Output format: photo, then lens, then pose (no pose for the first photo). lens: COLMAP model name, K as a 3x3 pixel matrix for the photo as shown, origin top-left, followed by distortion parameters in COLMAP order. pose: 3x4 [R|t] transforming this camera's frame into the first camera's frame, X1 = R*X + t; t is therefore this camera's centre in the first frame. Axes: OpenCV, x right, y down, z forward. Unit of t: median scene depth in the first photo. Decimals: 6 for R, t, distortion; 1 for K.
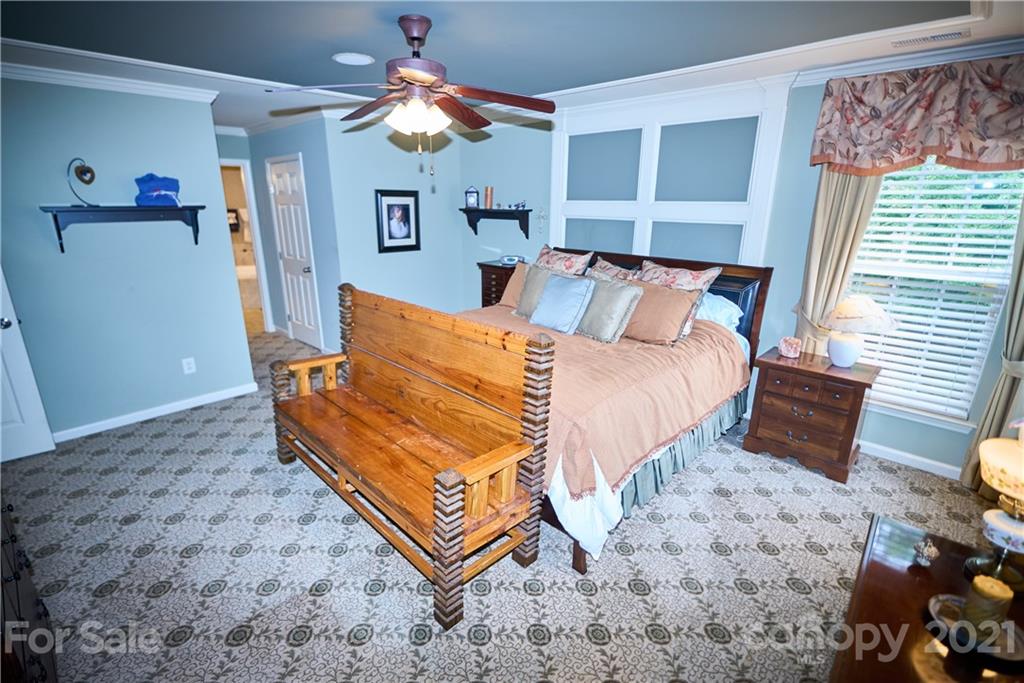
lens RADIAL K [[476.5, 0, 507.6], [0, 476.5, 341.3], [0, 0, 1]] dist [-0.002318, -0.000027]
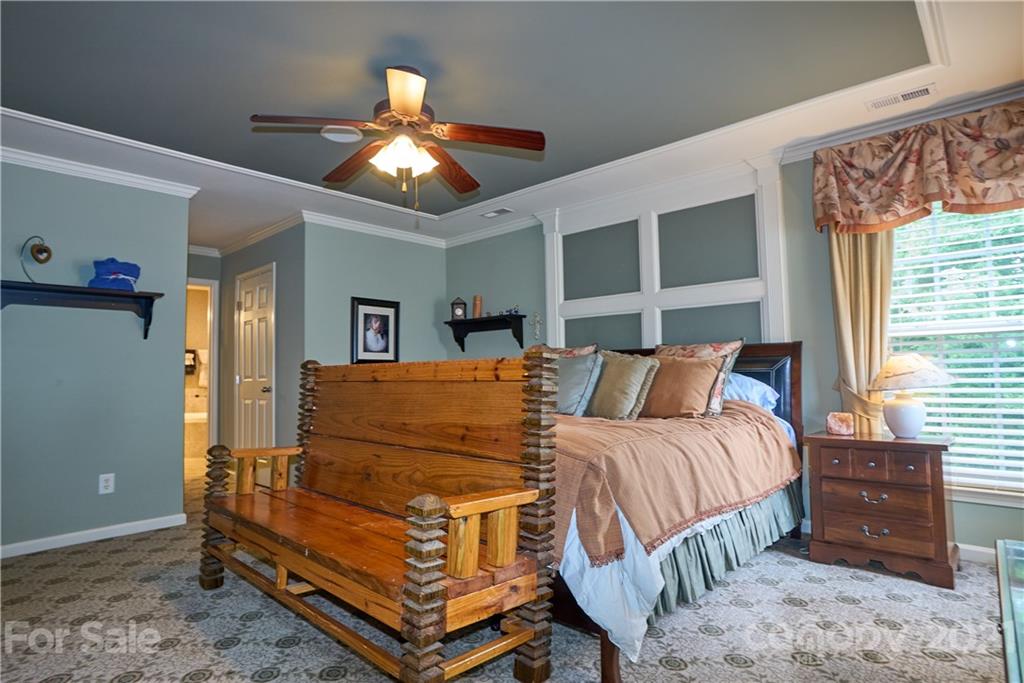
lens RADIAL K [[558.6, 0, 508.2], [0, 558.6, 337.0], [0, 0, 1]] dist [-0.050997, 0.030640]
pose [[0.999617, -0.021509, 0.017391, -0.002503], [0.026214, 0.937323, -0.347475, 0.209287], [-0.008827, 0.347798, 0.937528, 0.054670]]
